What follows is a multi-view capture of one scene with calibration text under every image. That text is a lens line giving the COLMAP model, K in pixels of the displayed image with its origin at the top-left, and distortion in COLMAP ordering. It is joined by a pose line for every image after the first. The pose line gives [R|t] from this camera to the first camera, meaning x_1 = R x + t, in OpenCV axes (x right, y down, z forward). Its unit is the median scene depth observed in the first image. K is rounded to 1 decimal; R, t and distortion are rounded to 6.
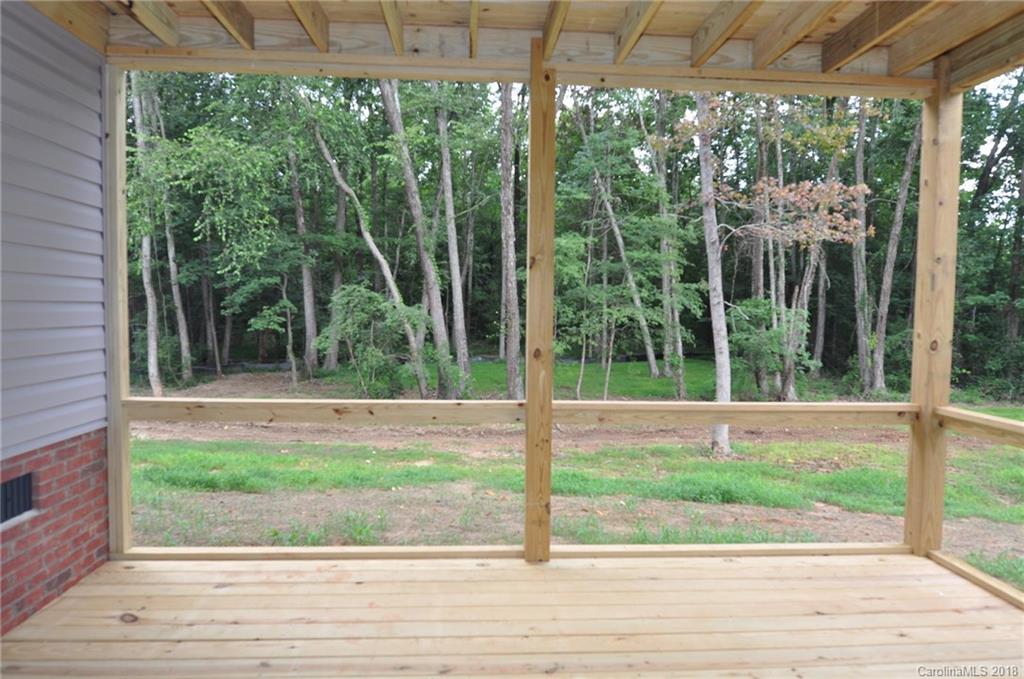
lens RADIAL K [[626.3, 0, 510.2], [0, 626.3, 338.8], [0, 0, 1]] dist [-0.011253, -0.005653]
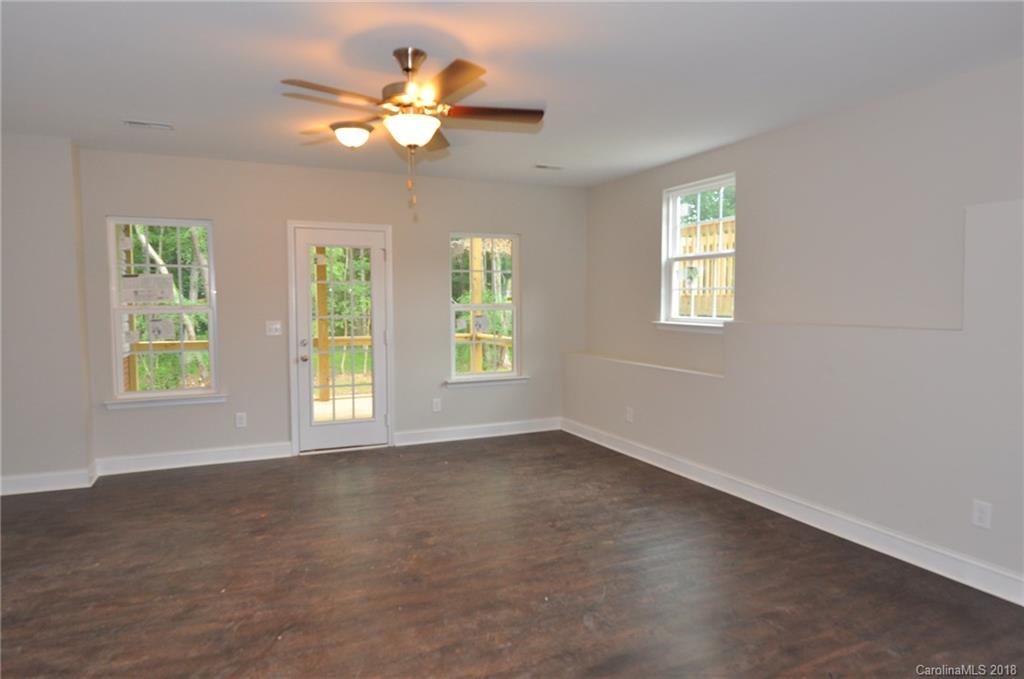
lens RADIAL K [[626.3, 0, 512.0], [0, 626.3, 339.5], [0, 0, 1]] dist [-0.011253, -0.005653]
pose [[0.933804, -0.039727, 0.355573, -0.016958], [0.034107, 0.999175, 0.022064, 0.015316], [-0.356156, -0.008476, 0.934388, -0.286384]]
